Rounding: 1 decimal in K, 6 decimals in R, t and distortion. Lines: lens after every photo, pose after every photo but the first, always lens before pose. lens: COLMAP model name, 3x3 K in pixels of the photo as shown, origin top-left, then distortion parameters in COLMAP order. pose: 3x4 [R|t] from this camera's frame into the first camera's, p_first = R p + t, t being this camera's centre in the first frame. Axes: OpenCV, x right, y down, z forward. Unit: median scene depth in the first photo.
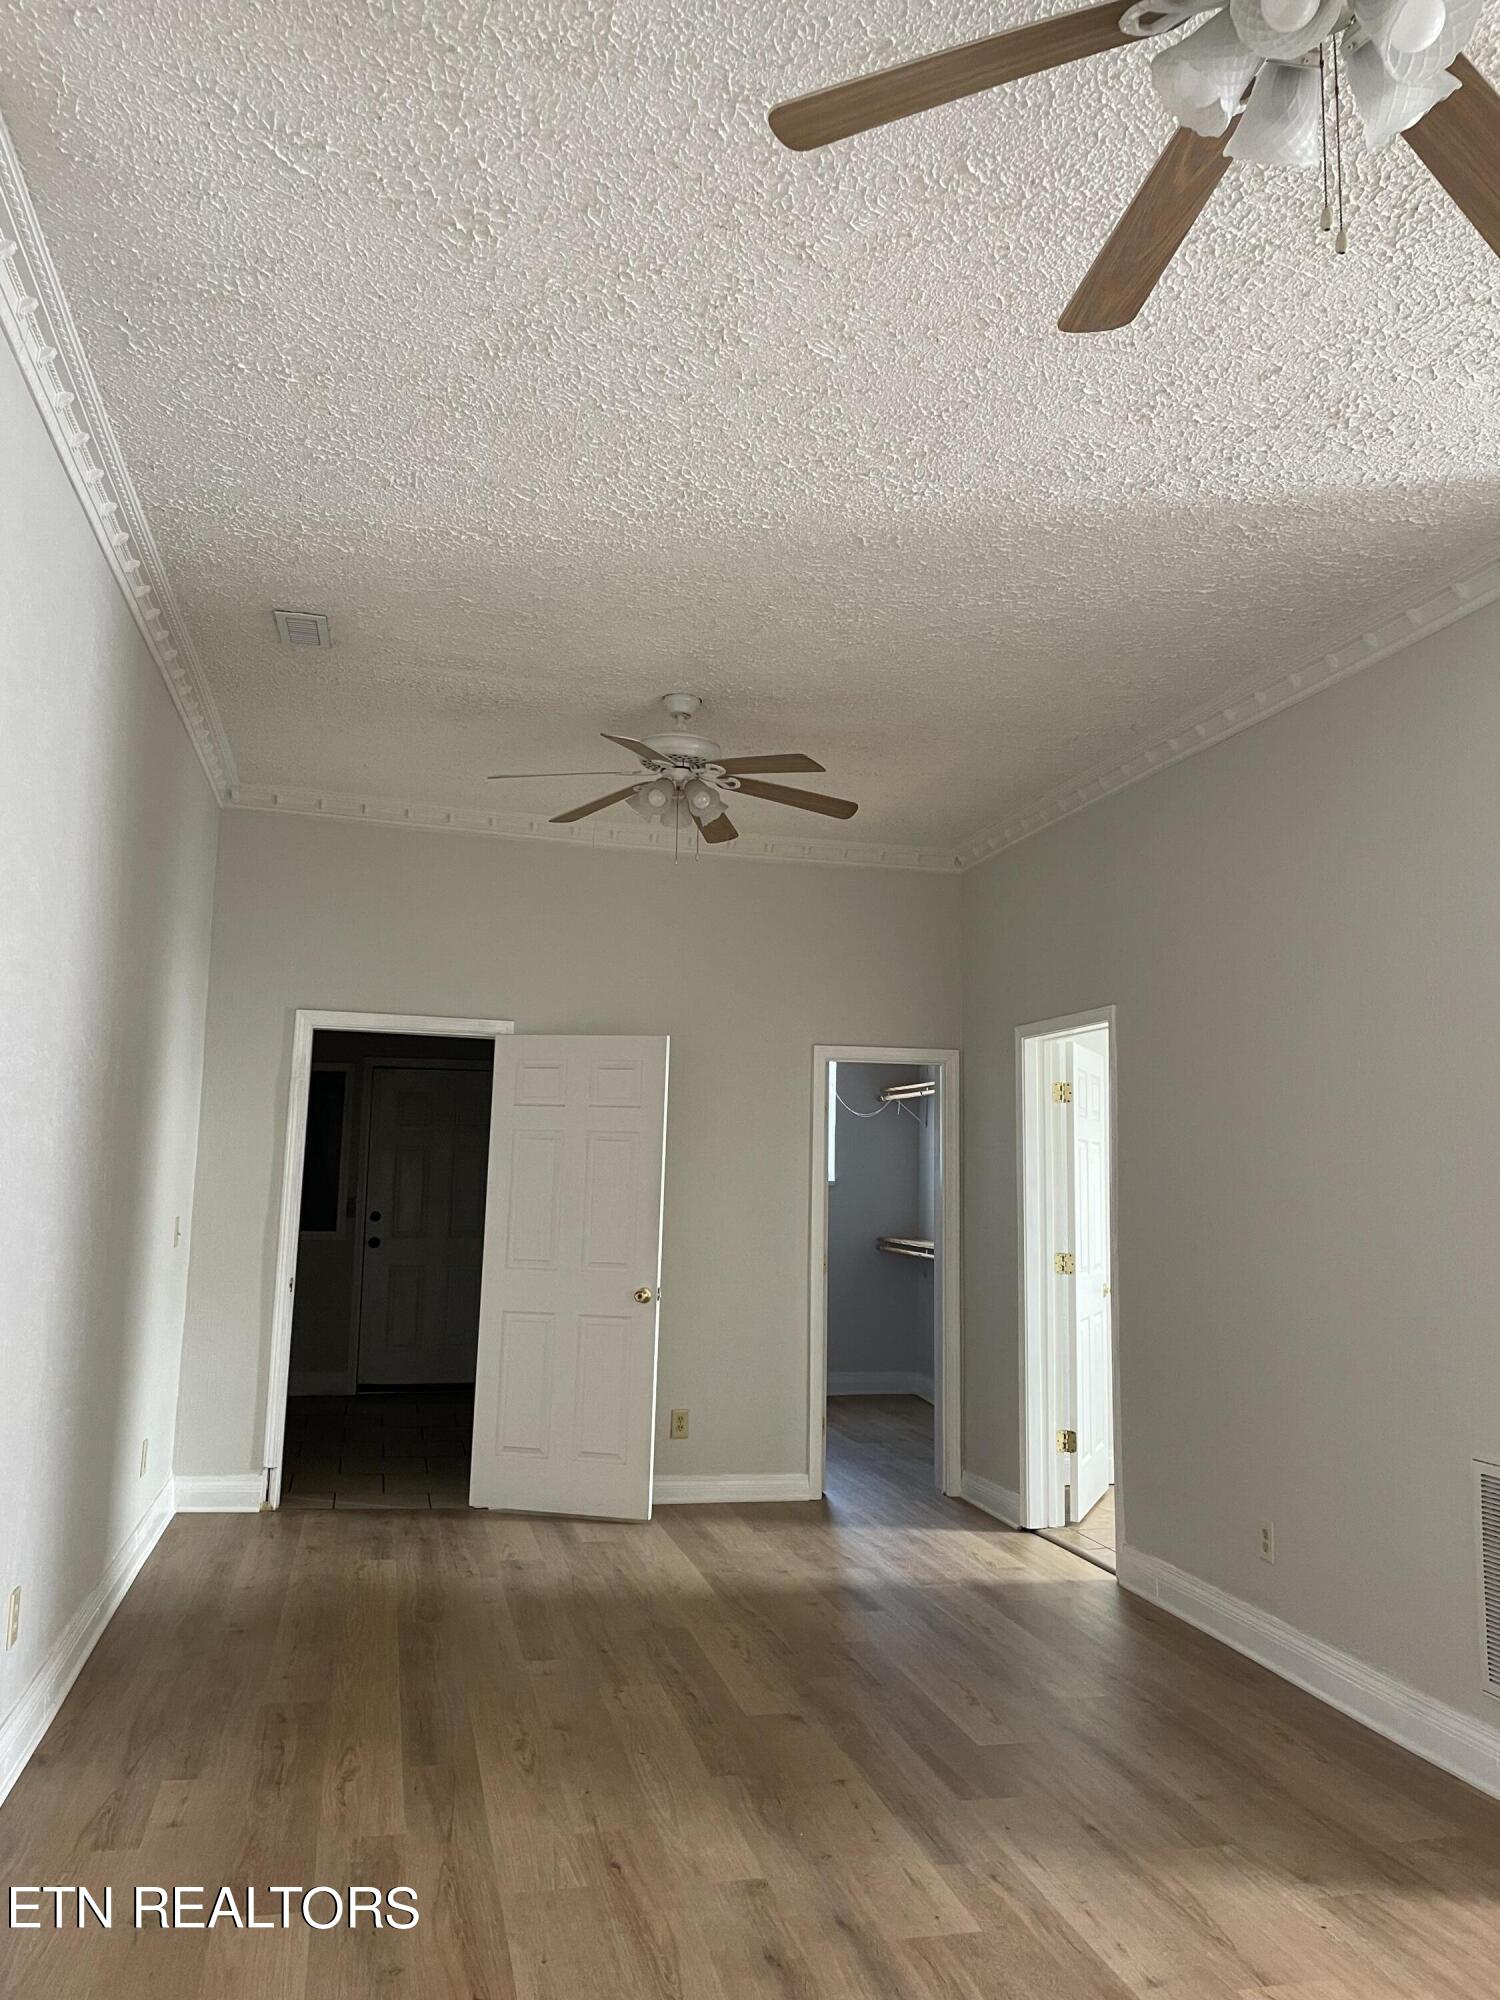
lens RADIAL K [[1504.1, 0, 760.6], [0, 1504.1, 973.9], [0, 0, 1]] dist [0.100290, -0.124011]
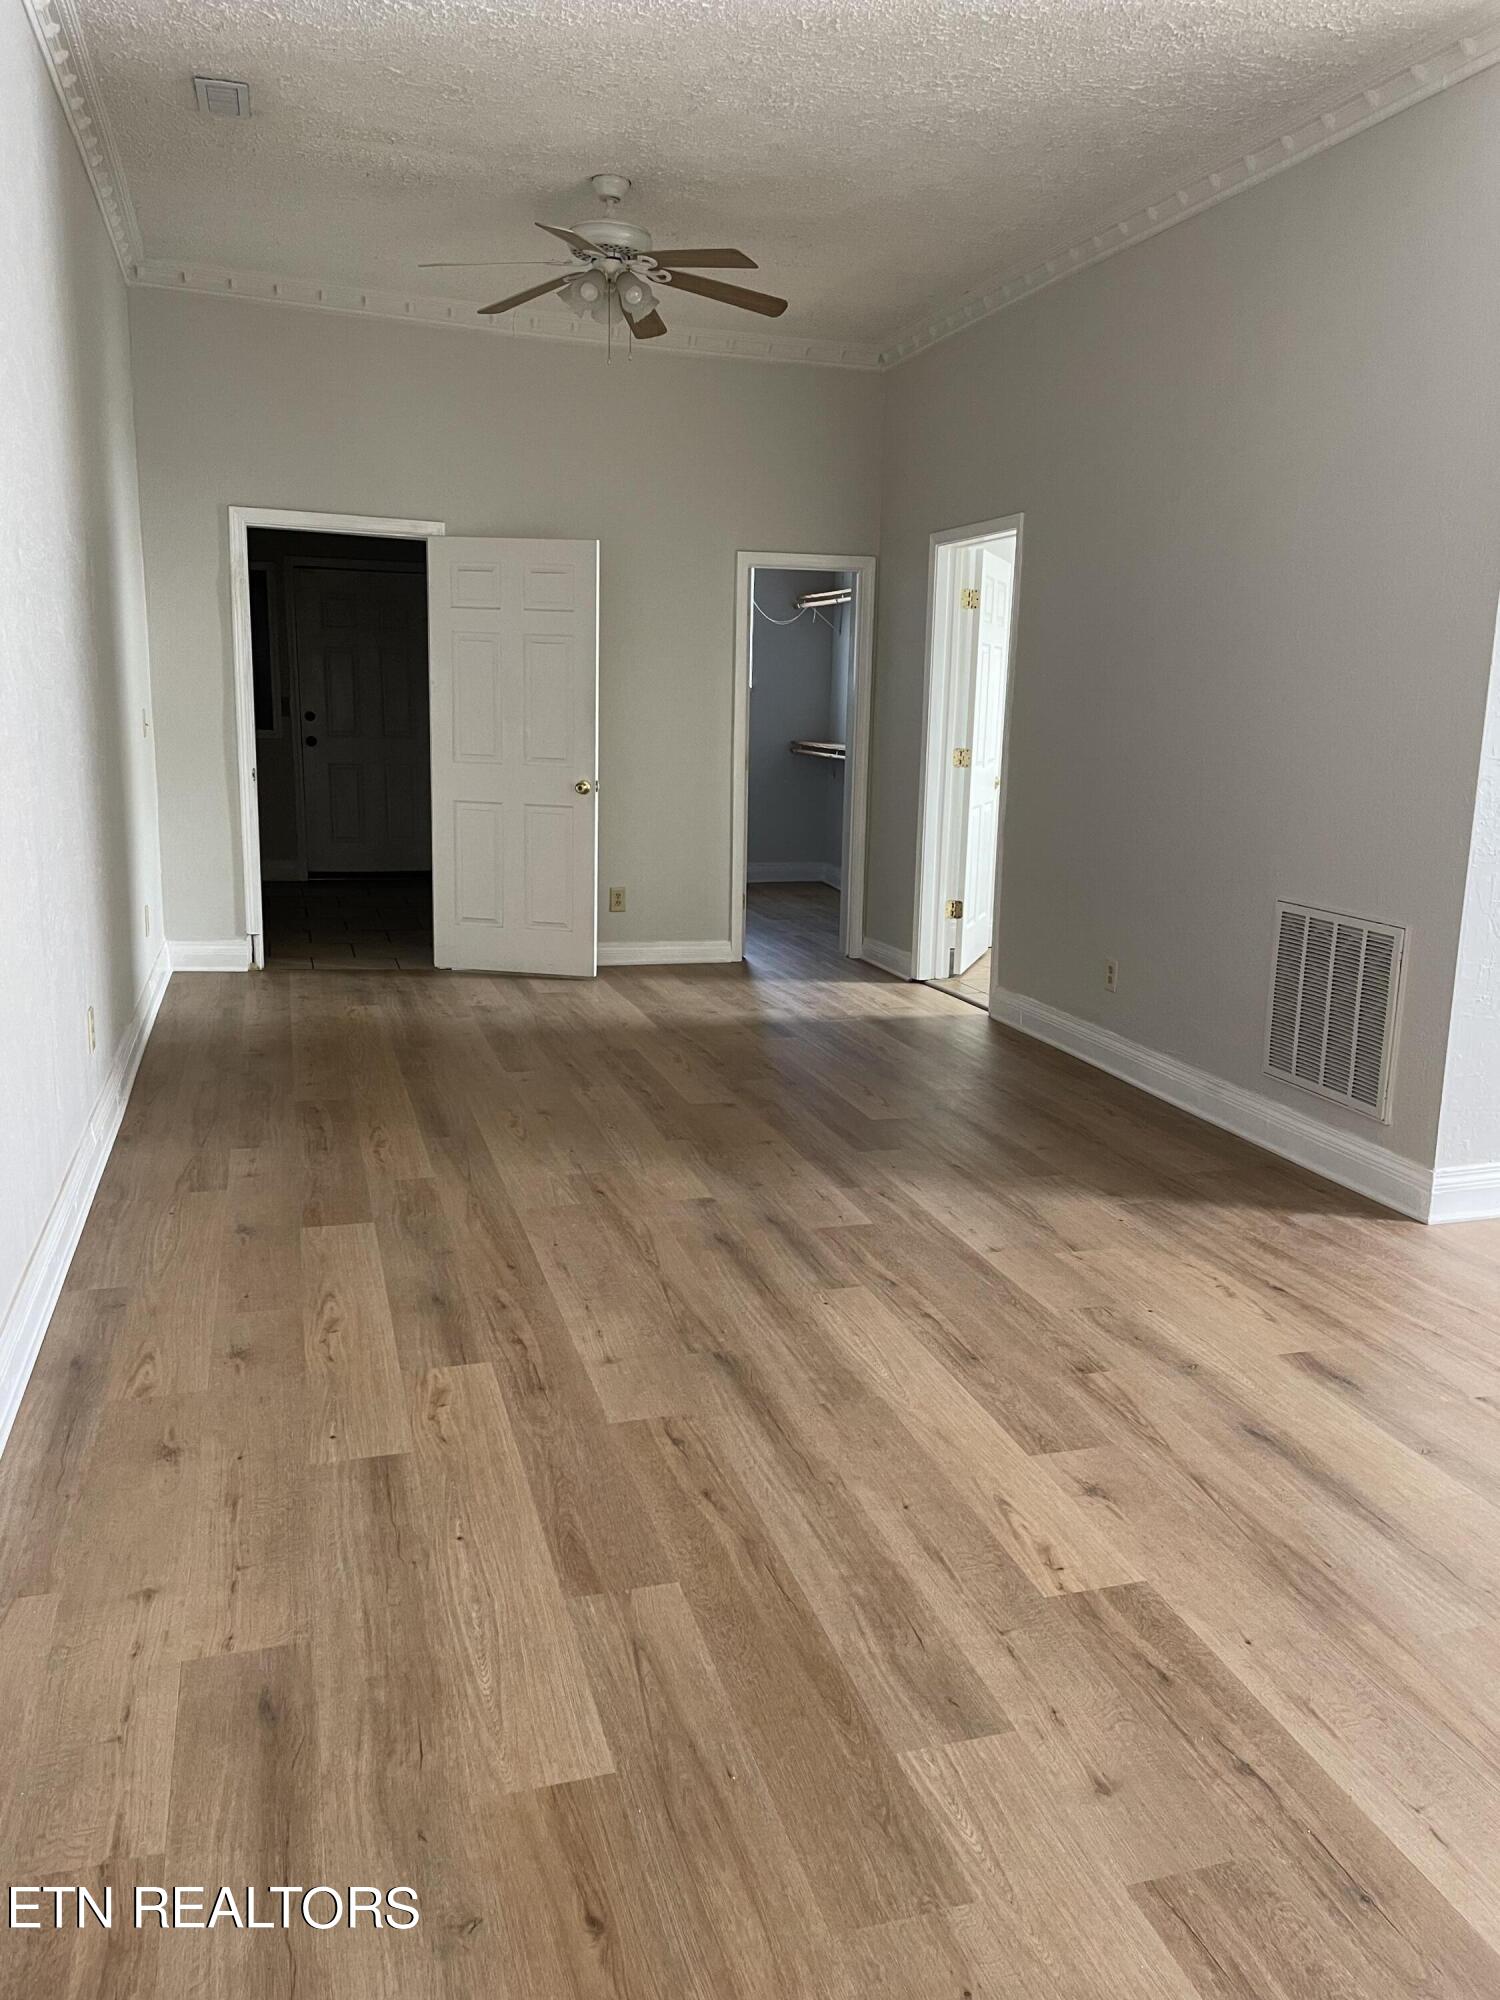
lens RADIAL K [[1504.1, 0, 765.1], [0, 1504.1, 971.0], [0, 0, 1]] dist [0.100290, -0.124011]
pose [[0.997926, -0.009273, 0.063699, -0.024188], [-0.011139, 0.949763, 0.312772, -0.007566], [-0.063400, -0.312833, 0.947690, -0.135579]]
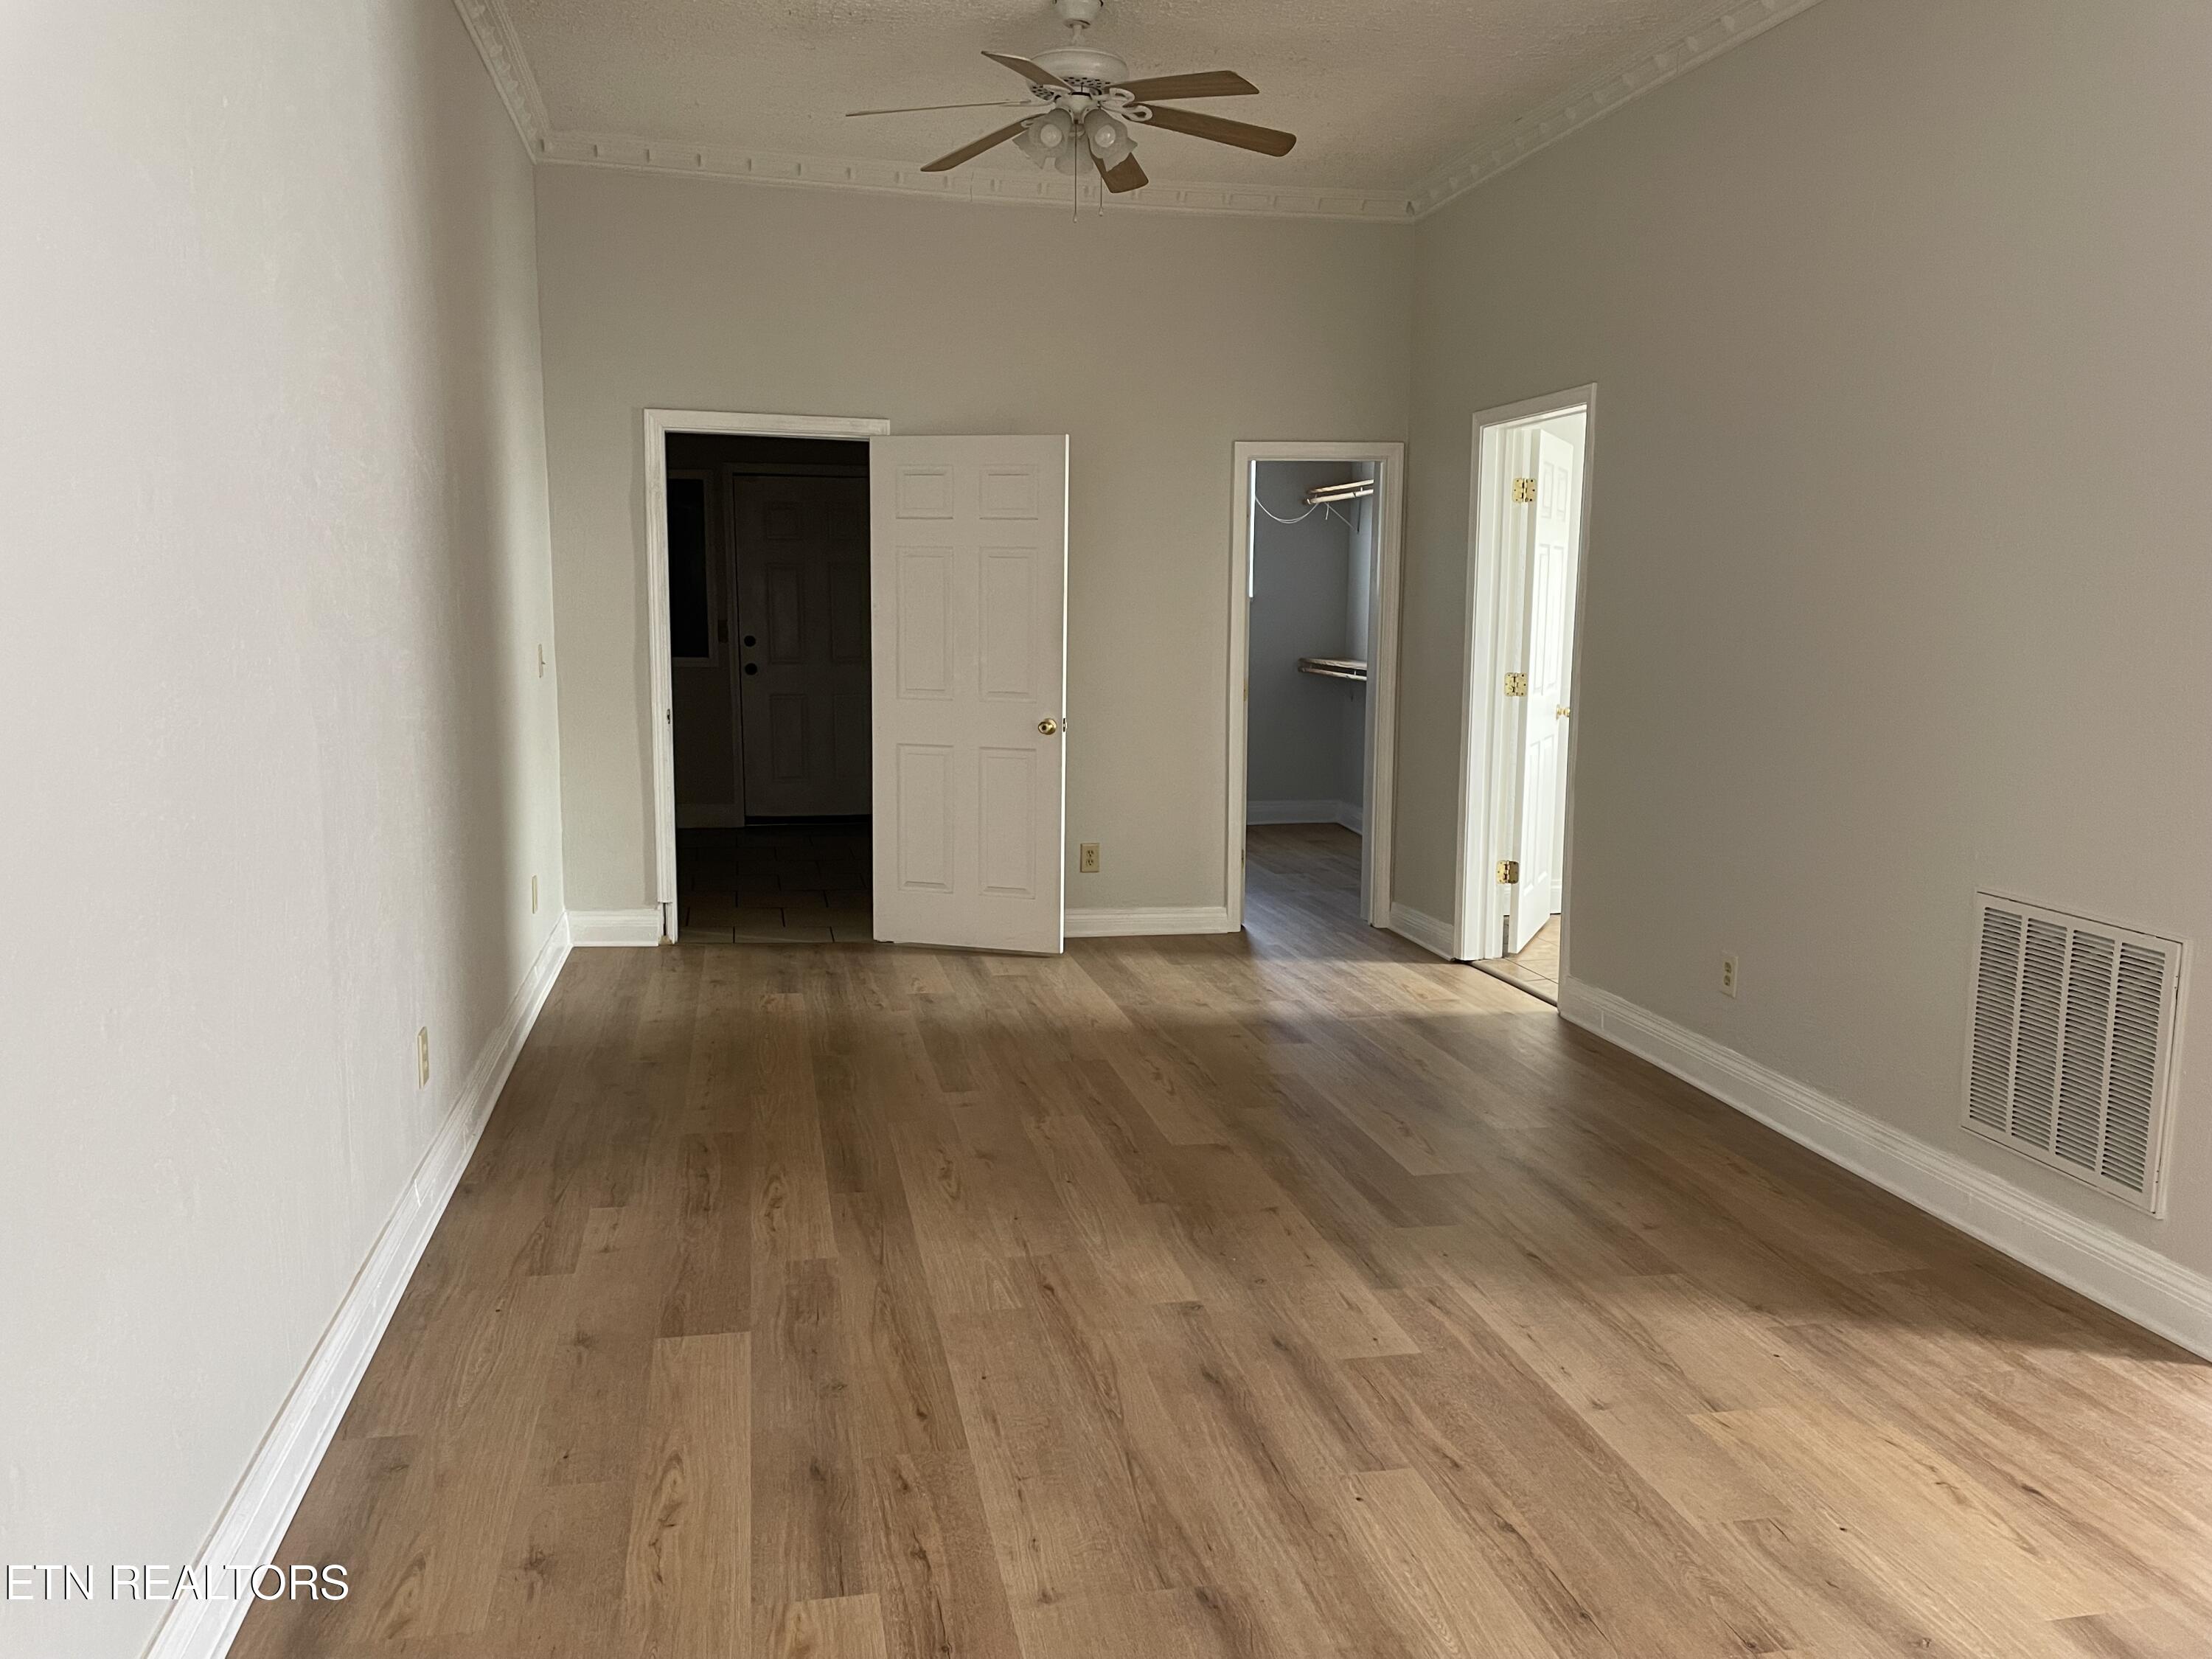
lens RADIAL K [[1663.5, 0, 1079.0], [0, 1663.5, 809.1], [0, 0, 1]] dist [0.100290, -0.124011]
pose [[0.998701, -0.009016, -0.050151, -0.012722], [0.021822, 0.965075, 0.261064, -0.002503], [0.046046, -0.261819, 0.964018, 0.022712]]
